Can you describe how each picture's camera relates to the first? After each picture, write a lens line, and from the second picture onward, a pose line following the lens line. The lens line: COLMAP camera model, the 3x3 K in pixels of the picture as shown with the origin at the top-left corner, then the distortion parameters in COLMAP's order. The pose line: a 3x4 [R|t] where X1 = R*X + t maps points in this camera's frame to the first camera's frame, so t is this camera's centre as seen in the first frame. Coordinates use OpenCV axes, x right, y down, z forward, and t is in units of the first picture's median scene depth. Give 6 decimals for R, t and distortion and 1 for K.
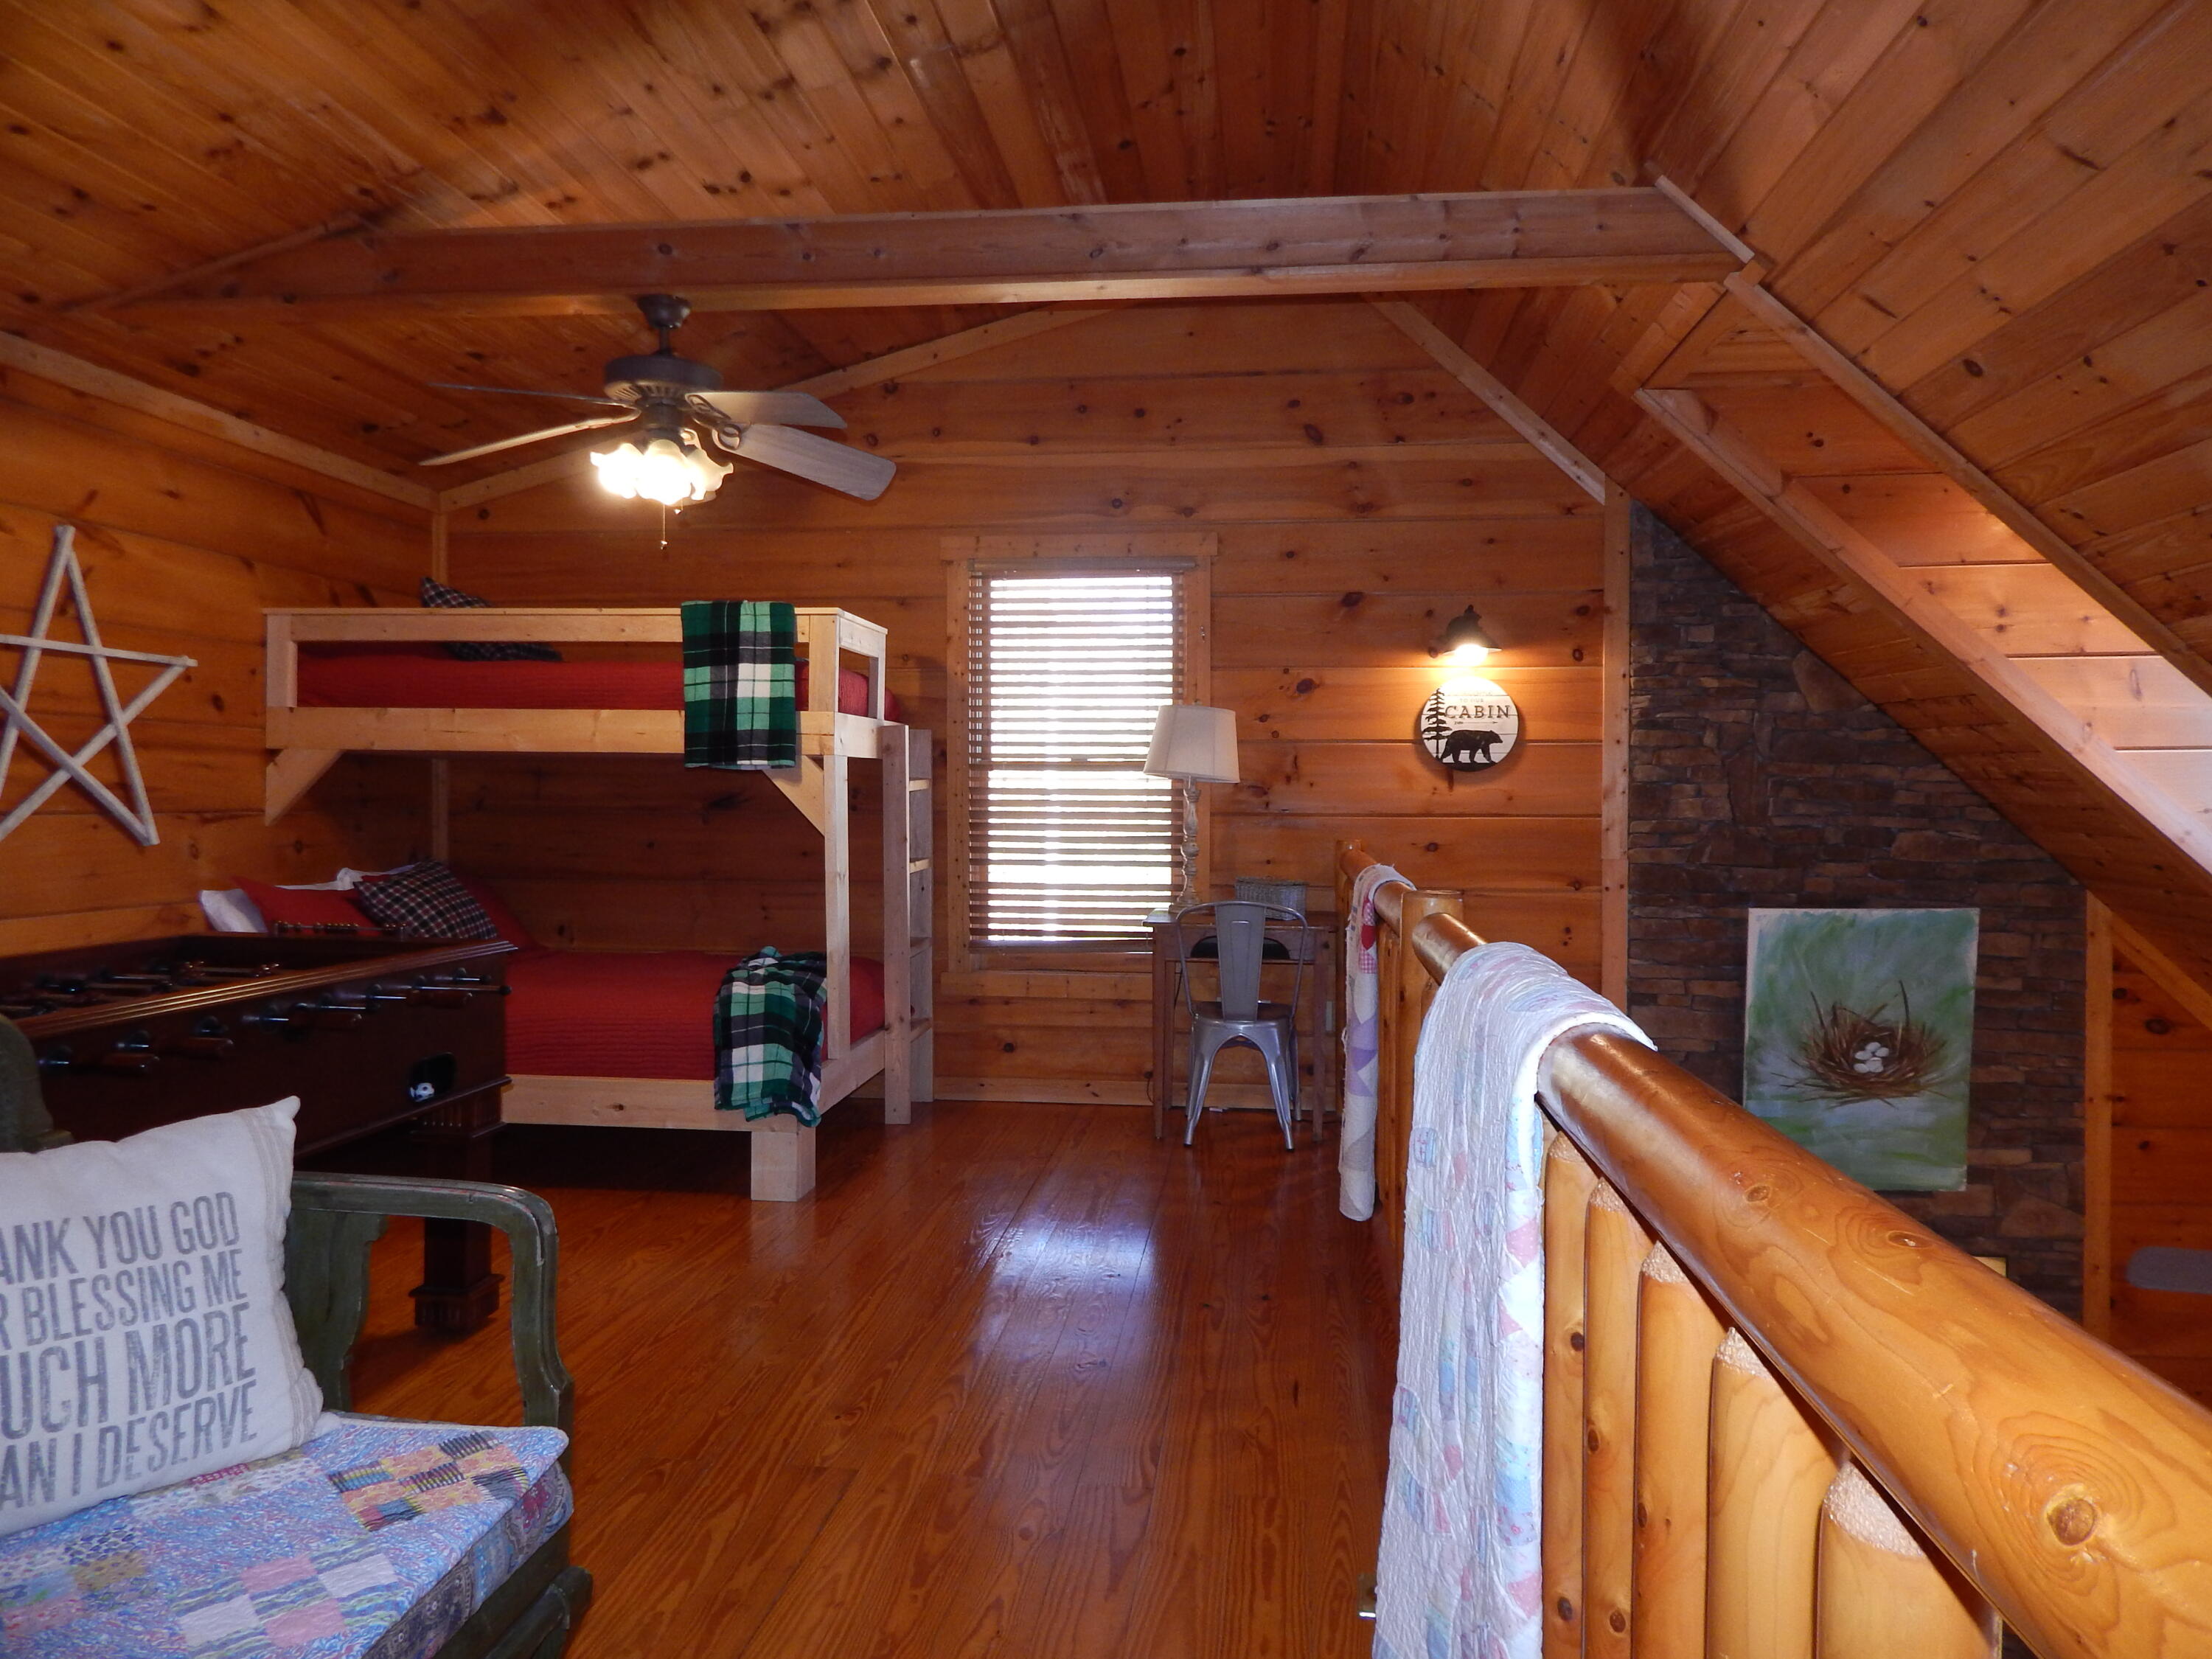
lens RADIAL K [[1456.5, 0, 1100.3], [0, 1456.5, 823.5], [0, 0, 1]] dist [0.007291, -0.013272]
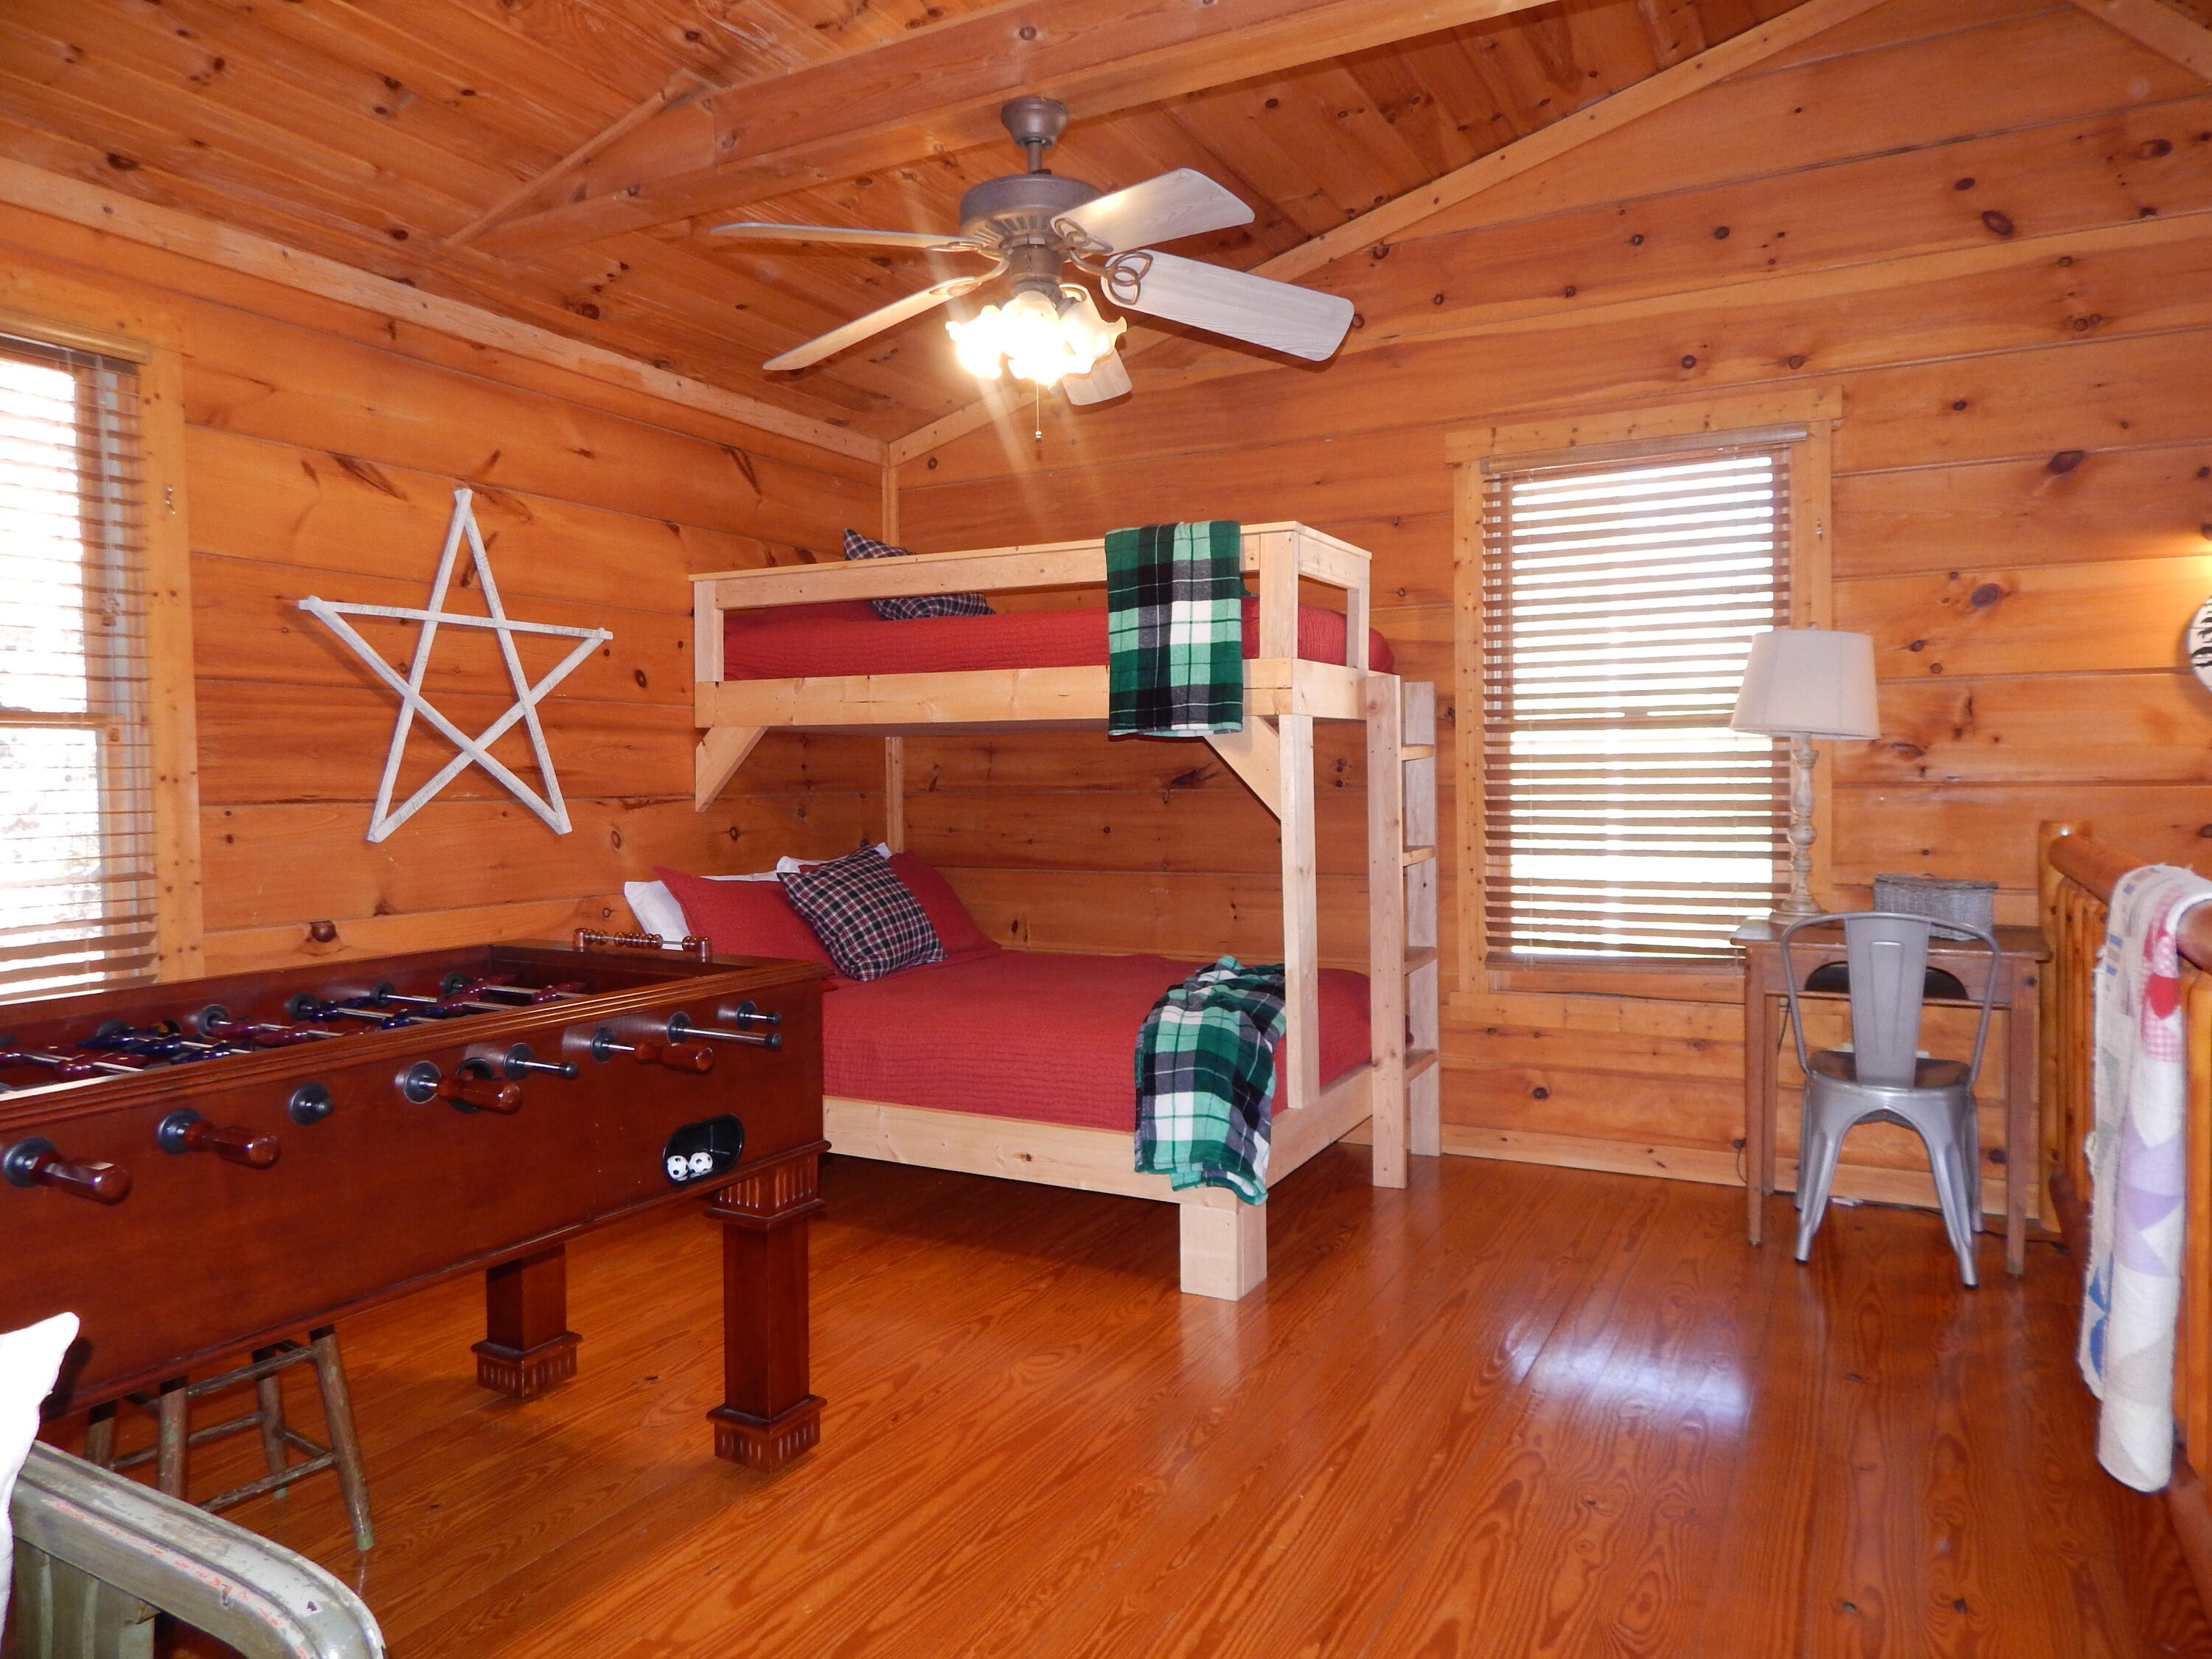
lens RADIAL K [[1456.5, 0, 1110.2], [0, 1456.5, 820.1], [0, 0, 1]] dist [0.007291, -0.013272]
pose [[0.931977, -0.004821, -0.362485, 0.005689], [0.009420, 0.999896, 0.010920, -0.000466], [0.362395, -0.013591, 0.931926, 0.233449]]
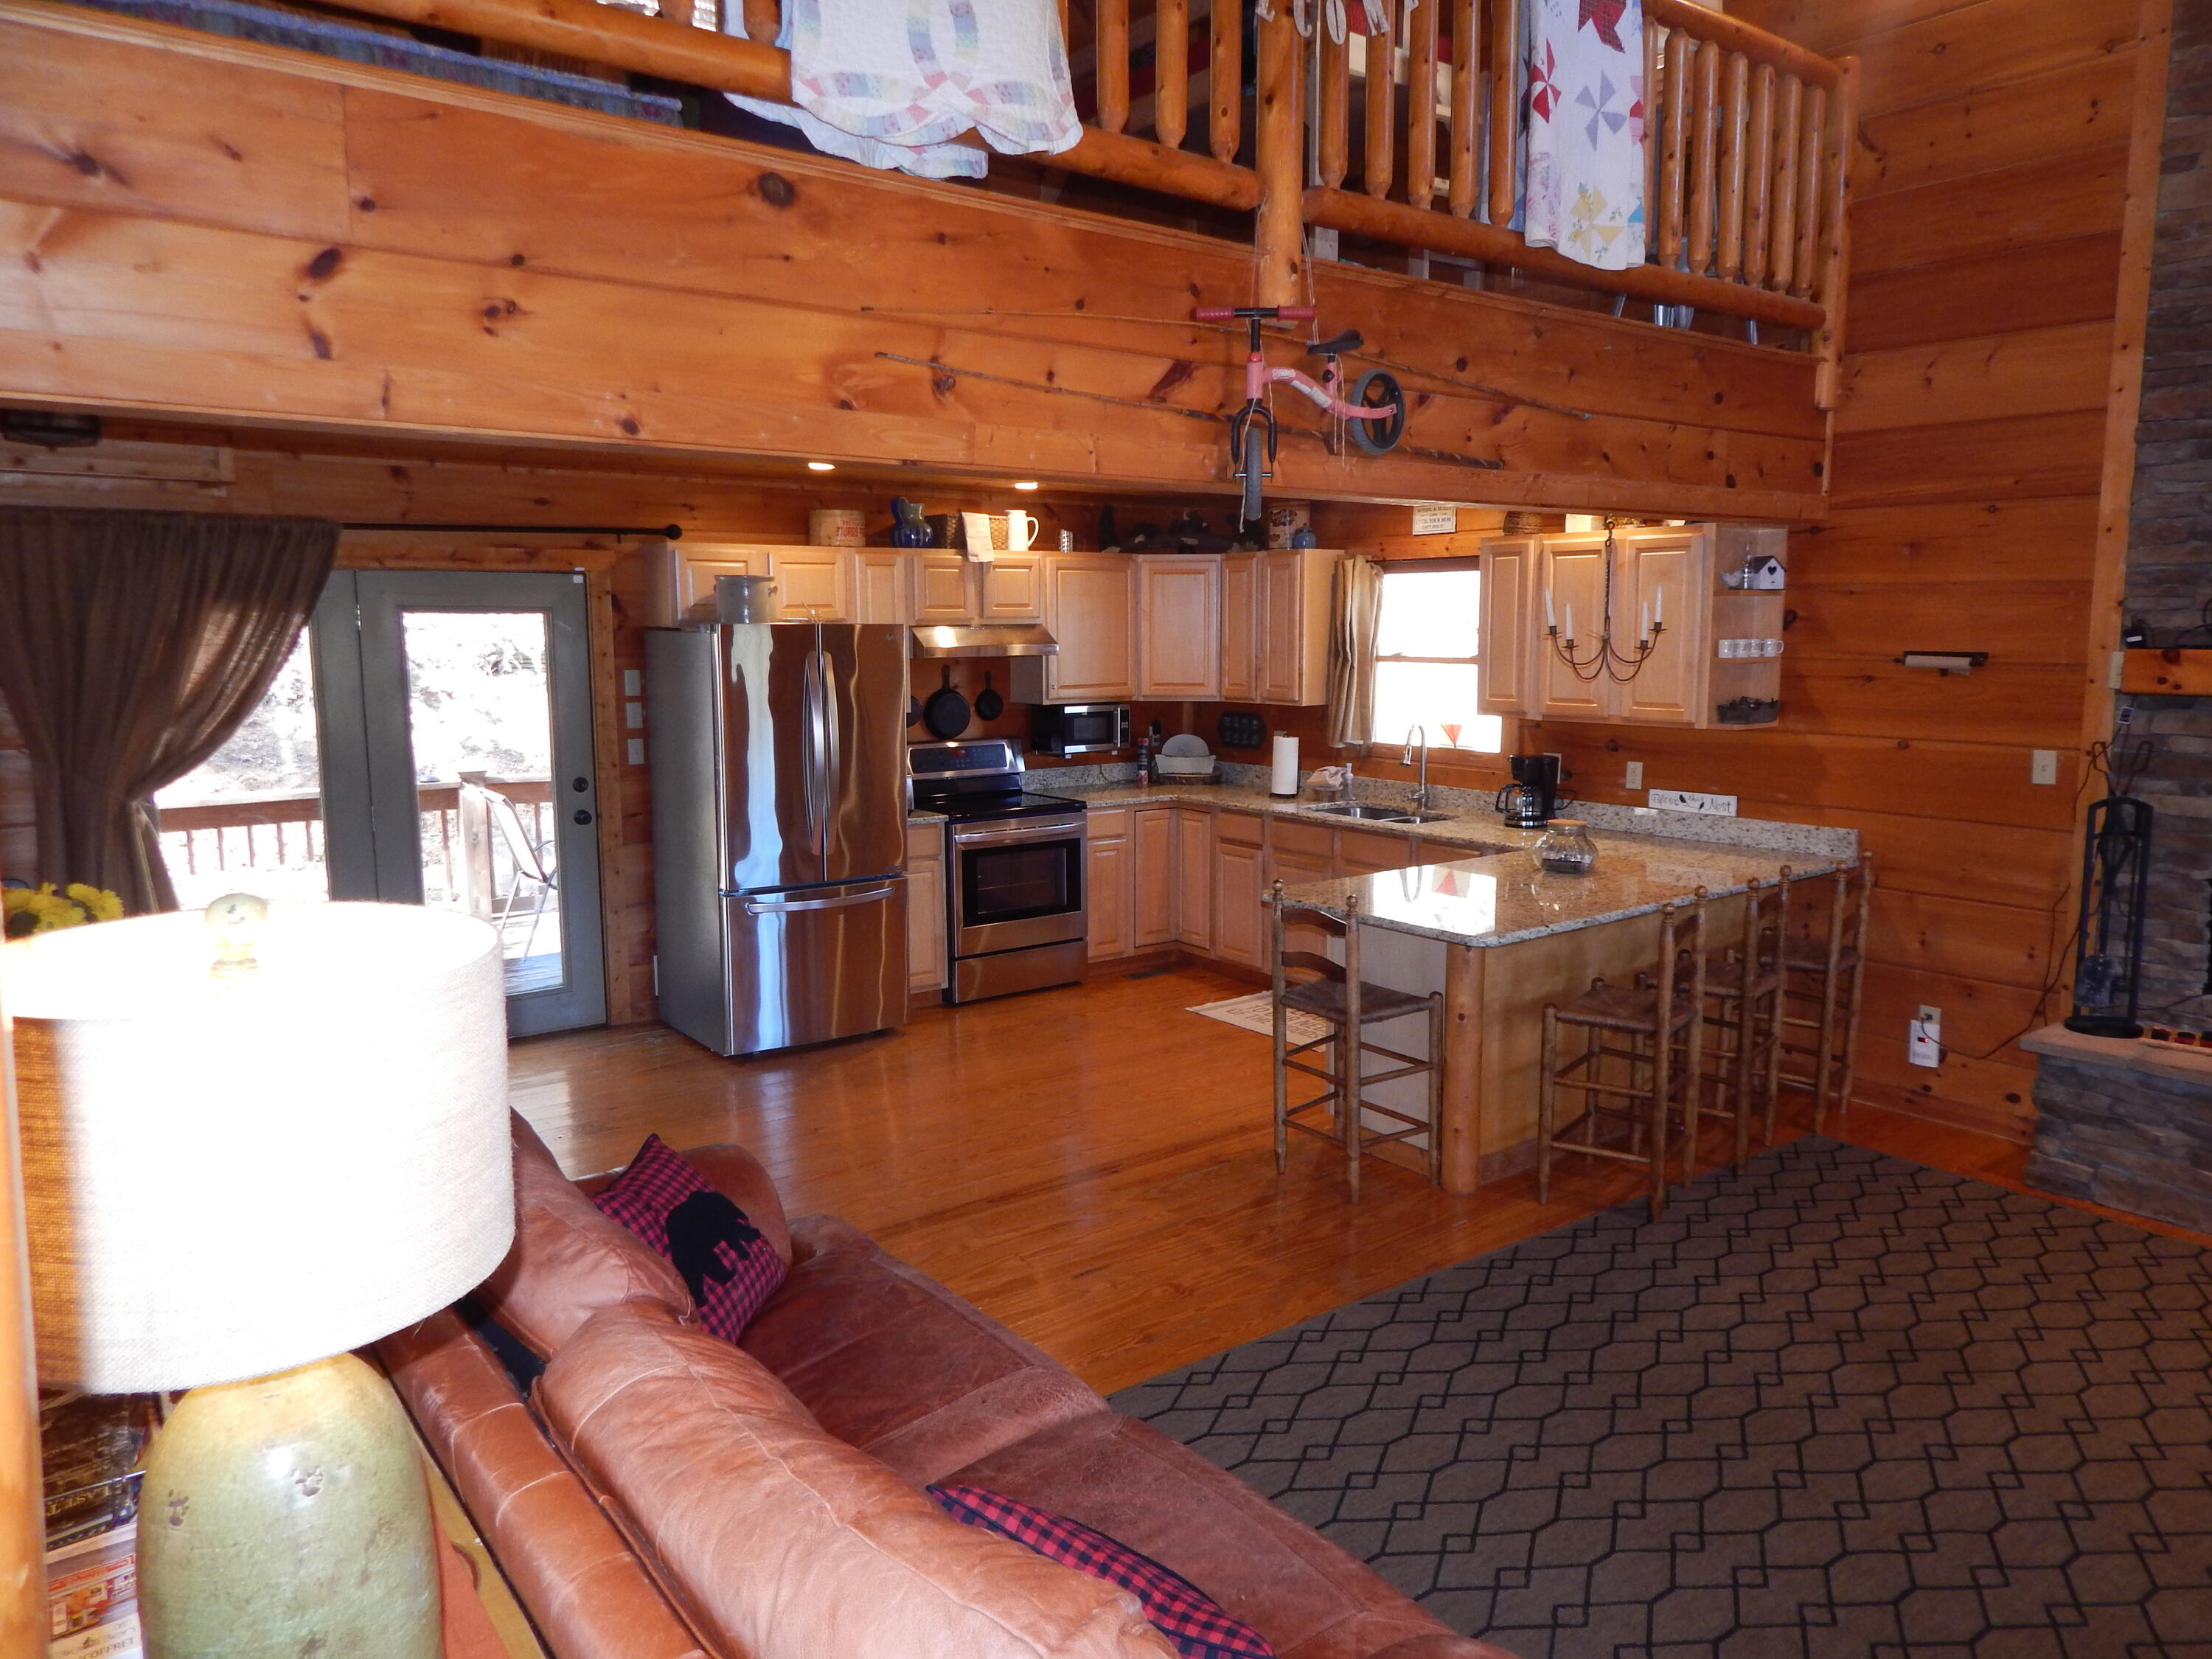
lens RADIAL K [[1456.5, 0, 1113.7], [0, 1456.5, 818.4], [0, 0, 1]] dist [0.007291, -0.013272]
pose [[0.697823, 0.095216, -0.709913, 0.616270], [-0.011661, 0.992504, 0.121656, 0.428816], [0.716175, -0.076616, 0.693703, -0.046109]]
